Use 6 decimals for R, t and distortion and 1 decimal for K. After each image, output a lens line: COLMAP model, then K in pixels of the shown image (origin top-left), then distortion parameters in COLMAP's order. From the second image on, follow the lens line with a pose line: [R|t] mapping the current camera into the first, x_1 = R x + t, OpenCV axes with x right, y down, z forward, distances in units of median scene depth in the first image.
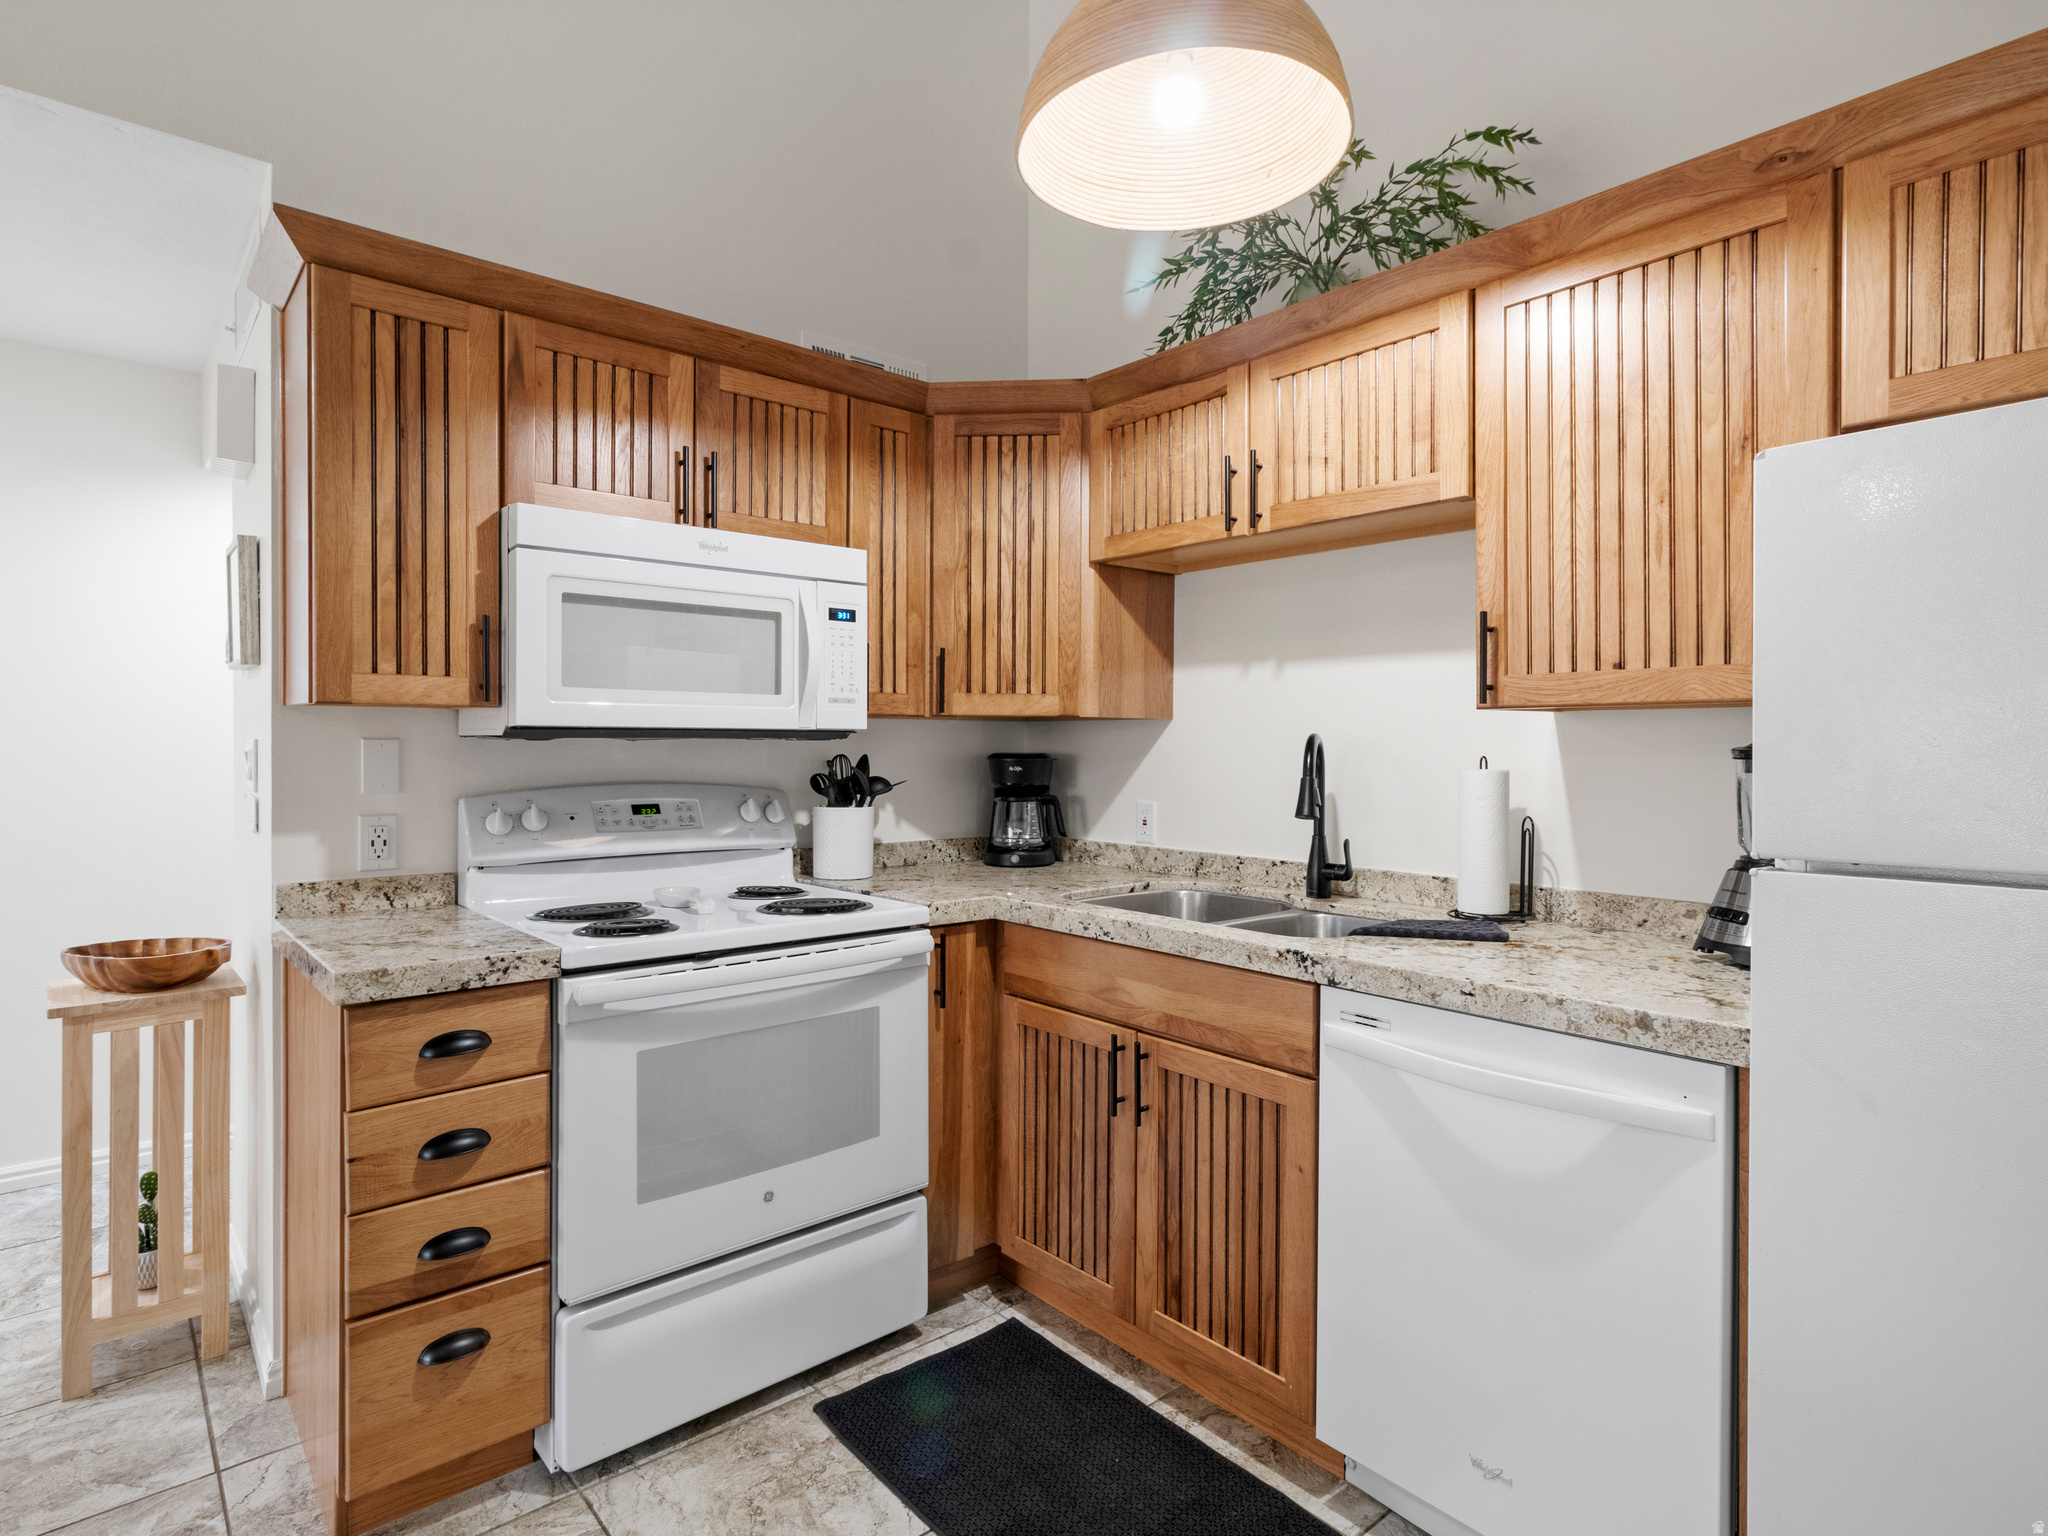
lens RADIAL K [[1084.1, 0, 1045.7], [0, 1084.1, 747.5], [0, 0, 1]] dist [0.002201, 0.000597]
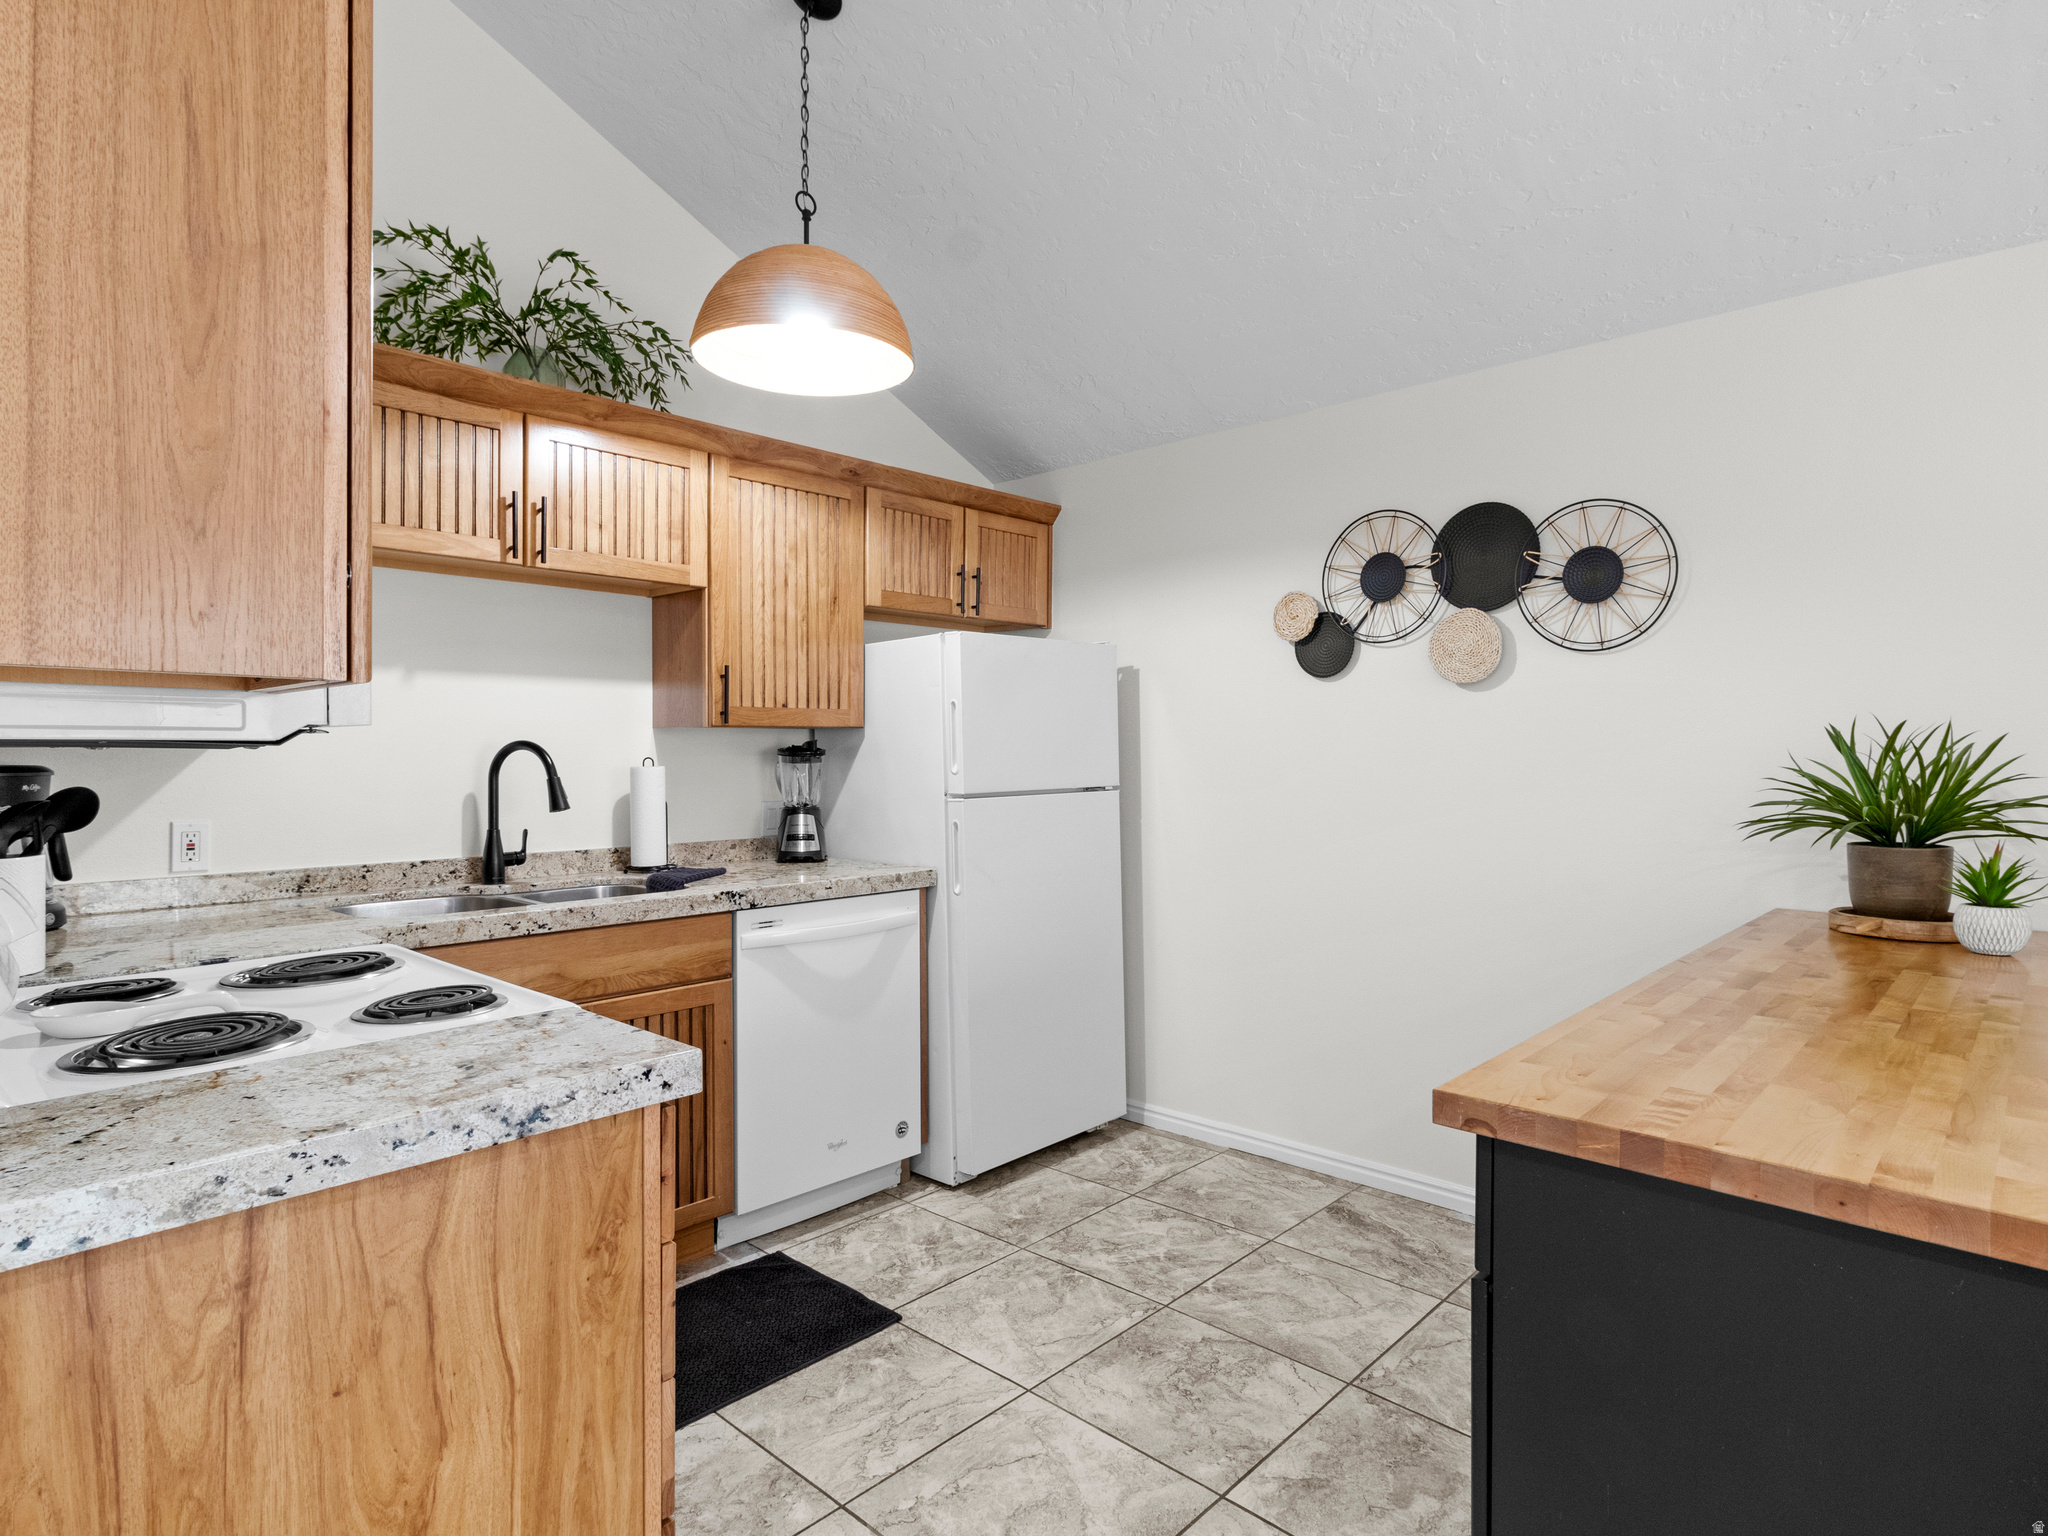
lens RADIAL K [[1084.1, 0, 1045.7], [0, 1084.1, 747.5], [0, 0, 1]] dist [0.002201, 0.000597]
pose [[-0.099484, -0.002140, 0.995037, -1.260763], [0.002601, 0.999994, 0.002411, -0.008381], [-0.995036, 0.002828, -0.099478, 0.720255]]
